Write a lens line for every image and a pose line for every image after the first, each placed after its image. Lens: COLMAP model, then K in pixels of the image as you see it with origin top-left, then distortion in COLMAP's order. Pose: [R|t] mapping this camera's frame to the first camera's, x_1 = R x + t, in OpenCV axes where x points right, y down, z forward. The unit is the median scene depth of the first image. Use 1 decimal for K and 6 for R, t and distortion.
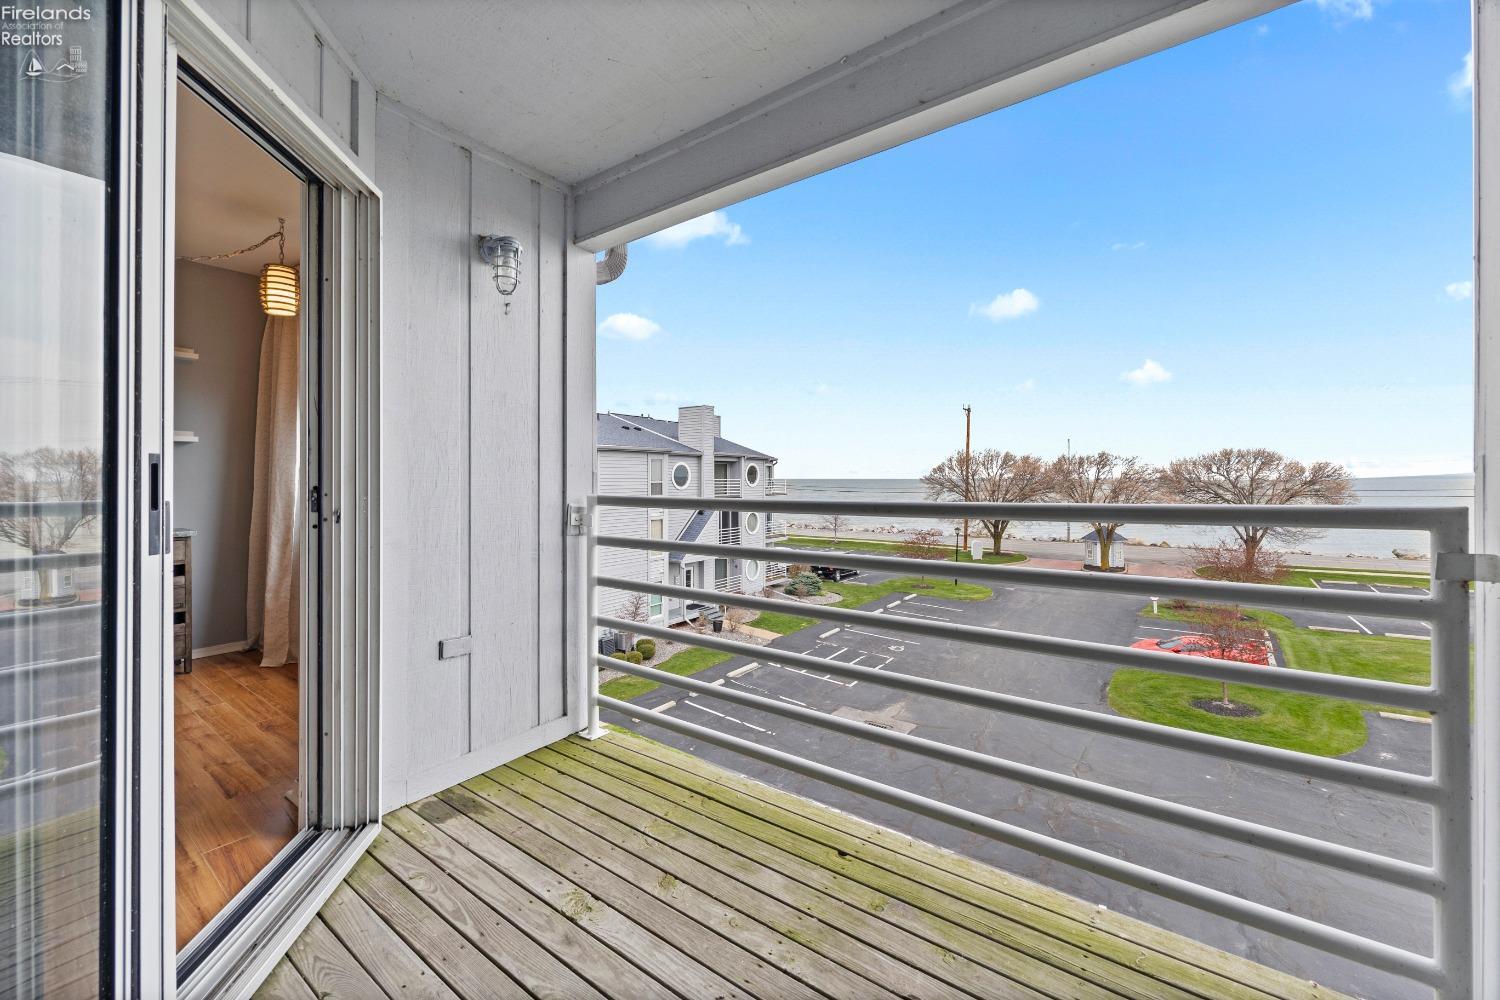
lens RADIAL K [[585.6, 0, 740.7], [0, 585.6, 489.5], [0, 0, 1]] dist [0.002012, -0.000758]
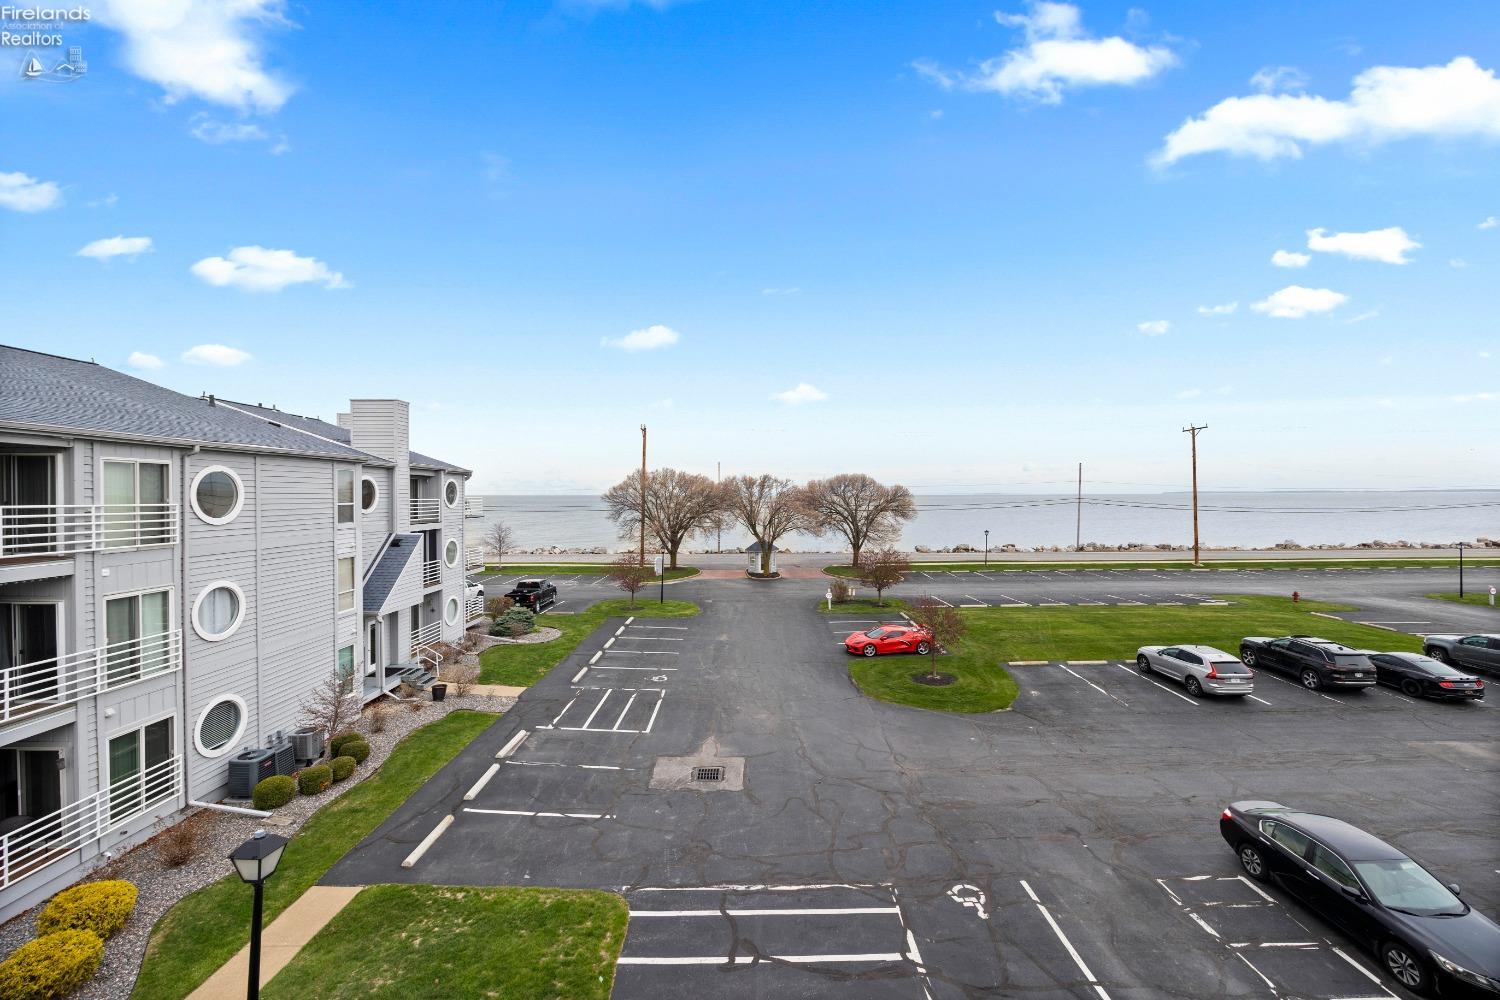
lens RADIAL K [[585.6, 0, 744.0], [0, 585.6, 497.3], [0, 0, 1]] dist [0.002012, -0.000758]
pose [[0.797859, 0.001076, 0.602843, -0.126223], [0.008819, 0.999871, -0.013456, -0.003863], [-0.602779, 0.016052, 0.797747, 0.107471]]
